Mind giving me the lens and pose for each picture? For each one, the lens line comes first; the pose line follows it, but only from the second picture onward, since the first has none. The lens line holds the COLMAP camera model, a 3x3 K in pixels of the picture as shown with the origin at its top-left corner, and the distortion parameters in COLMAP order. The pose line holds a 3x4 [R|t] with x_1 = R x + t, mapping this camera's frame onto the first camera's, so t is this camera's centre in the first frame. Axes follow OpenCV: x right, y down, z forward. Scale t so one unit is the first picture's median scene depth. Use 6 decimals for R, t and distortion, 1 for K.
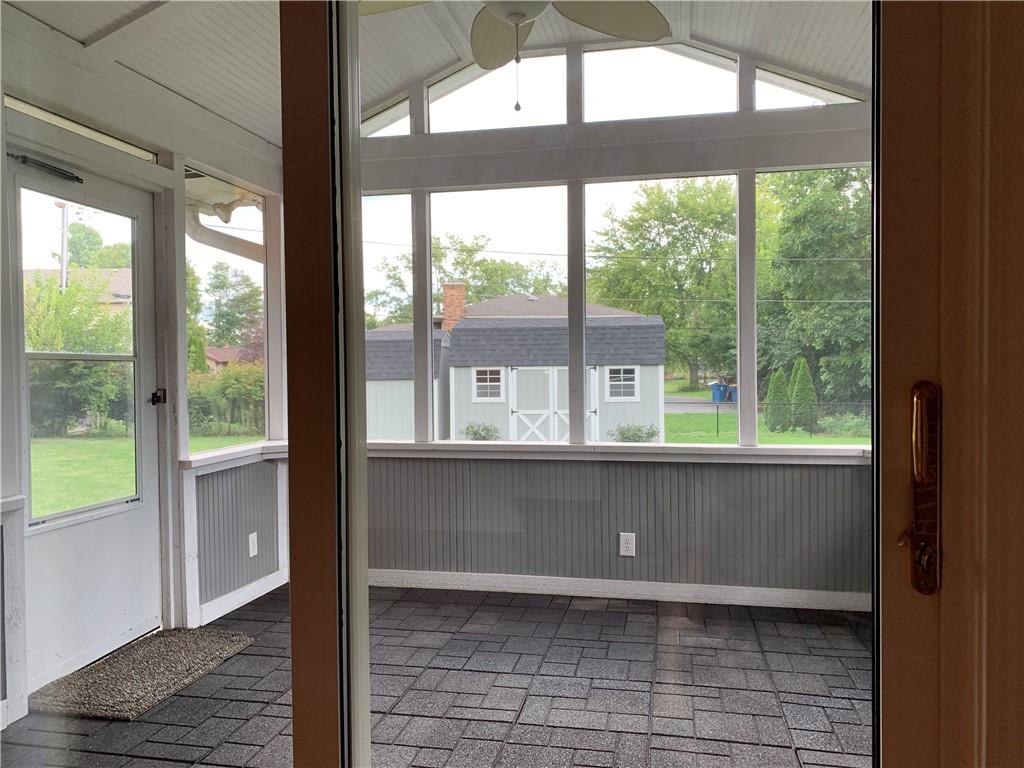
lens RADIAL K [[778.0, 0, 501.4], [0, 778.0, 382.8], [0, 0, 1]] dist [0.021962, -0.026595]
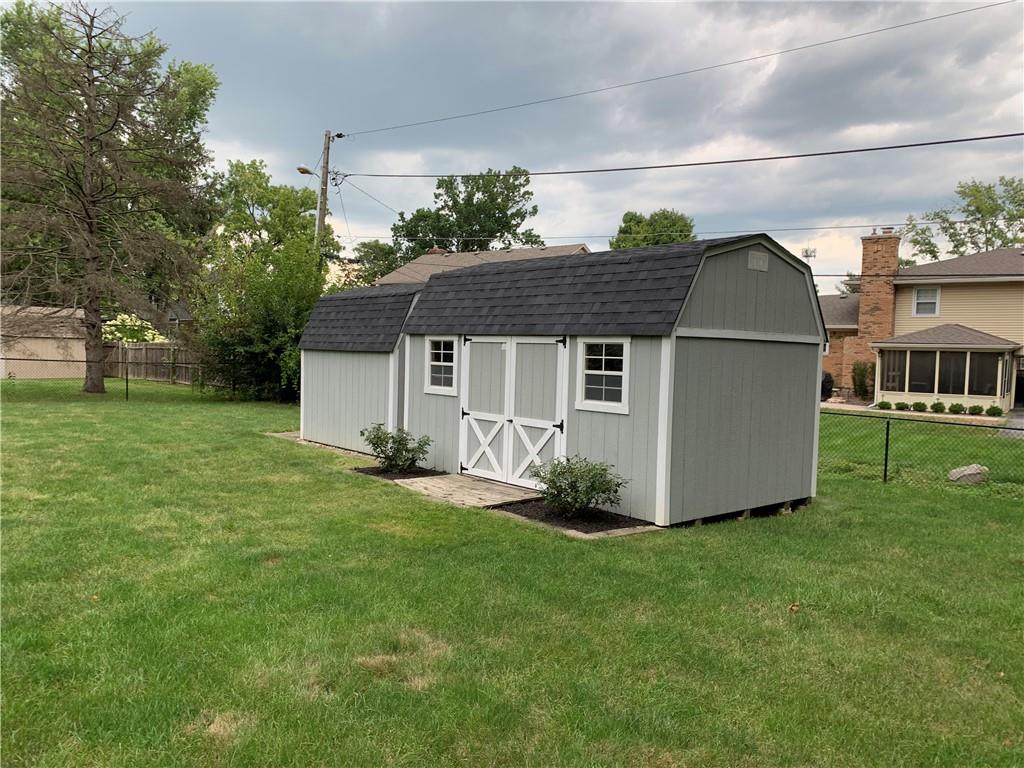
lens RADIAL K [[778.0, 0, 522.7], [0, 778.0, 393.7], [0, 0, 1]] dist [0.021962, -0.026595]
pose [[0.726190, 0.068931, -0.684030, 0.447120], [-0.049653, 0.997621, 0.047819, -0.007474], [0.685699, -0.000761, 0.727885, 0.602282]]
